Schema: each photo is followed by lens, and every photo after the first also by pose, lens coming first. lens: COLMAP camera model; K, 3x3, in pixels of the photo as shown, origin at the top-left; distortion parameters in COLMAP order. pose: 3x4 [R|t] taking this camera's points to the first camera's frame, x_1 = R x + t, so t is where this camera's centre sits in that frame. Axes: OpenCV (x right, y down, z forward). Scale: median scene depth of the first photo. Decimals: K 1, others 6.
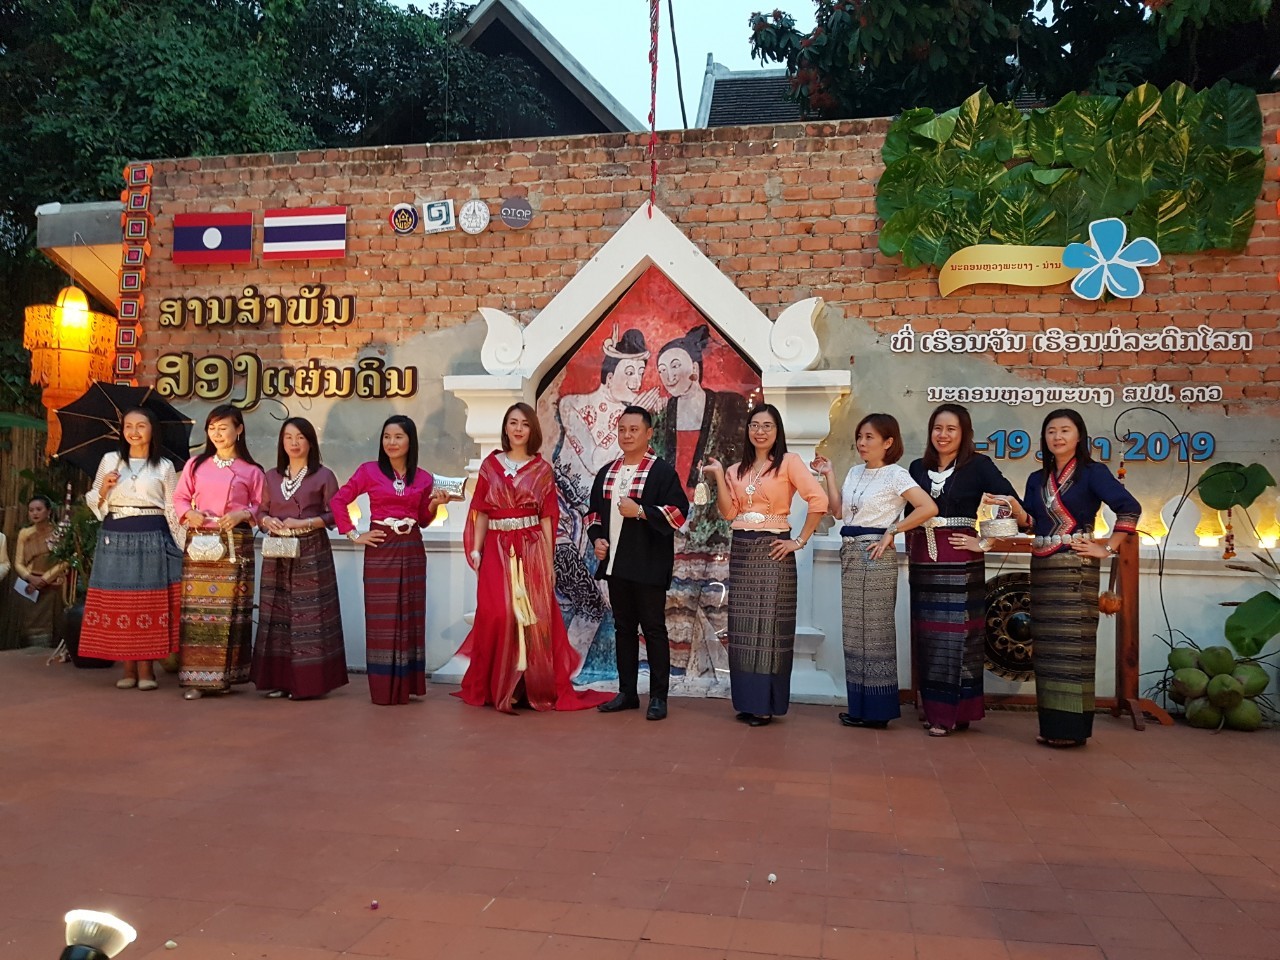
lens RADIAL K [[999.4, 0, 642.1], [0, 999.4, 519.4], [0, 0, 1]] dist [0.104228, -0.209355]
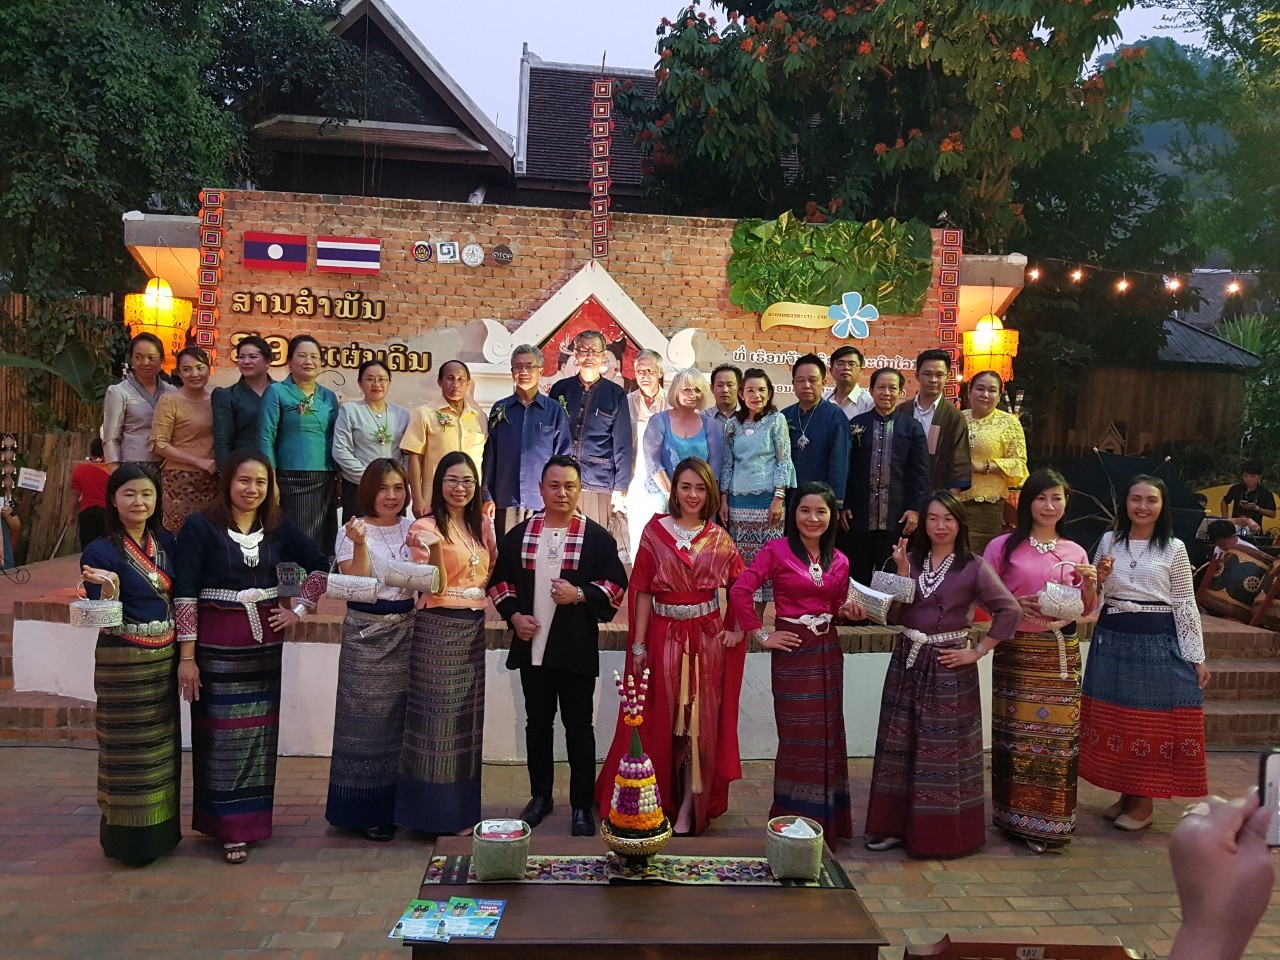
lens RADIAL K [[1003.3, 0, 641.2], [0, 1003.3, 512.4], [0, 0, 1]] dist [0.104161, -0.197129]
pose [[0.962057, -0.001707, 0.272845, -0.336886], [-0.020510, 0.996699, 0.078552, -0.038179], [-0.272078, -0.081167, 0.958846, -0.559097]]
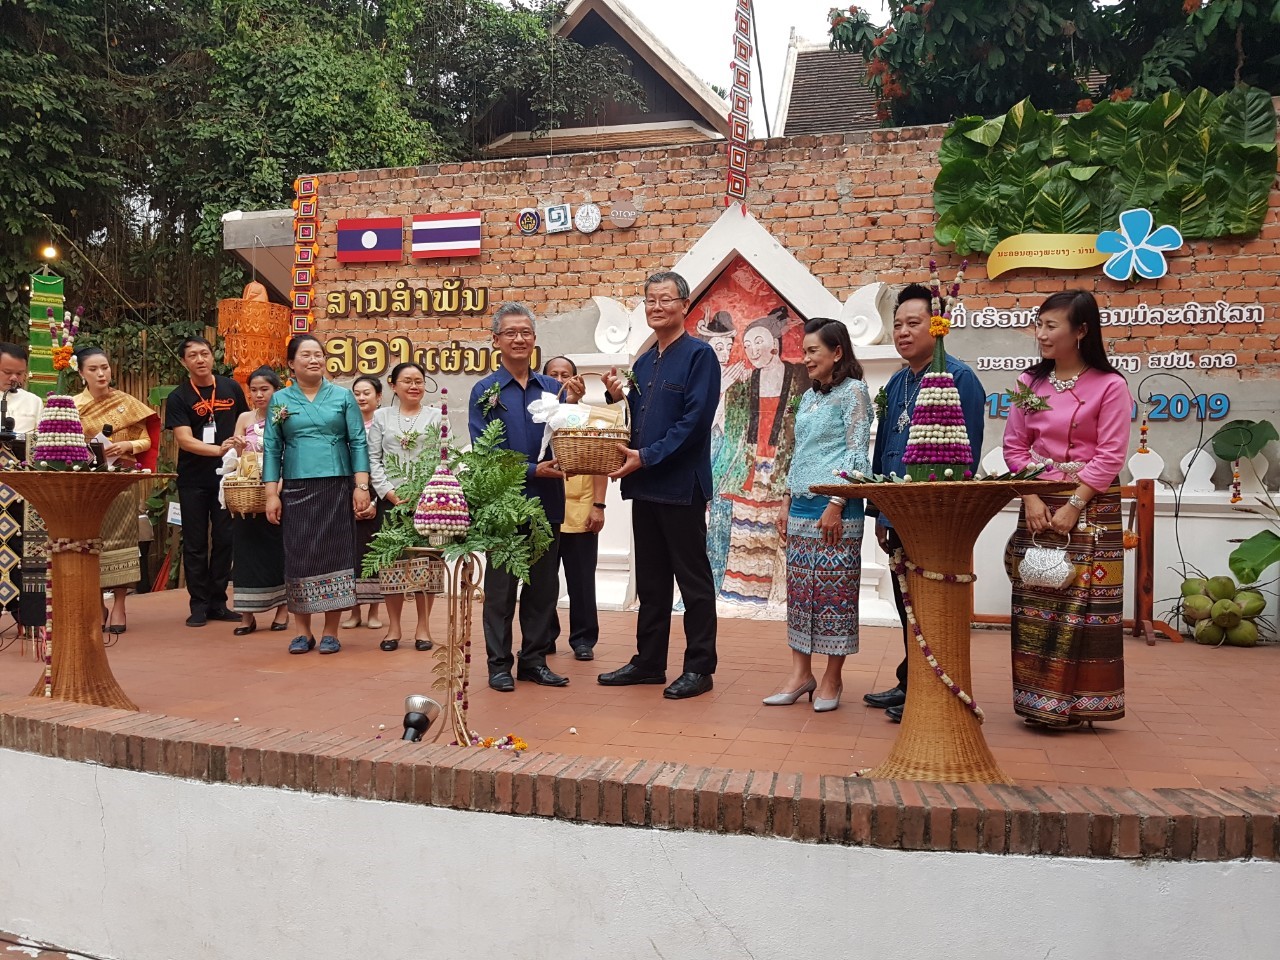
lens RADIAL K [[1003.3, 0, 641.2], [0, 1003.3, 512.4], [0, 0, 1]] dist [0.104161, -0.197129]
pose [[0.996477, -0.002524, -0.083825, -0.005343], [0.005375, 0.999414, 0.033797, 0.005461], [0.083691, -0.034128, 0.995907, -0.187007]]
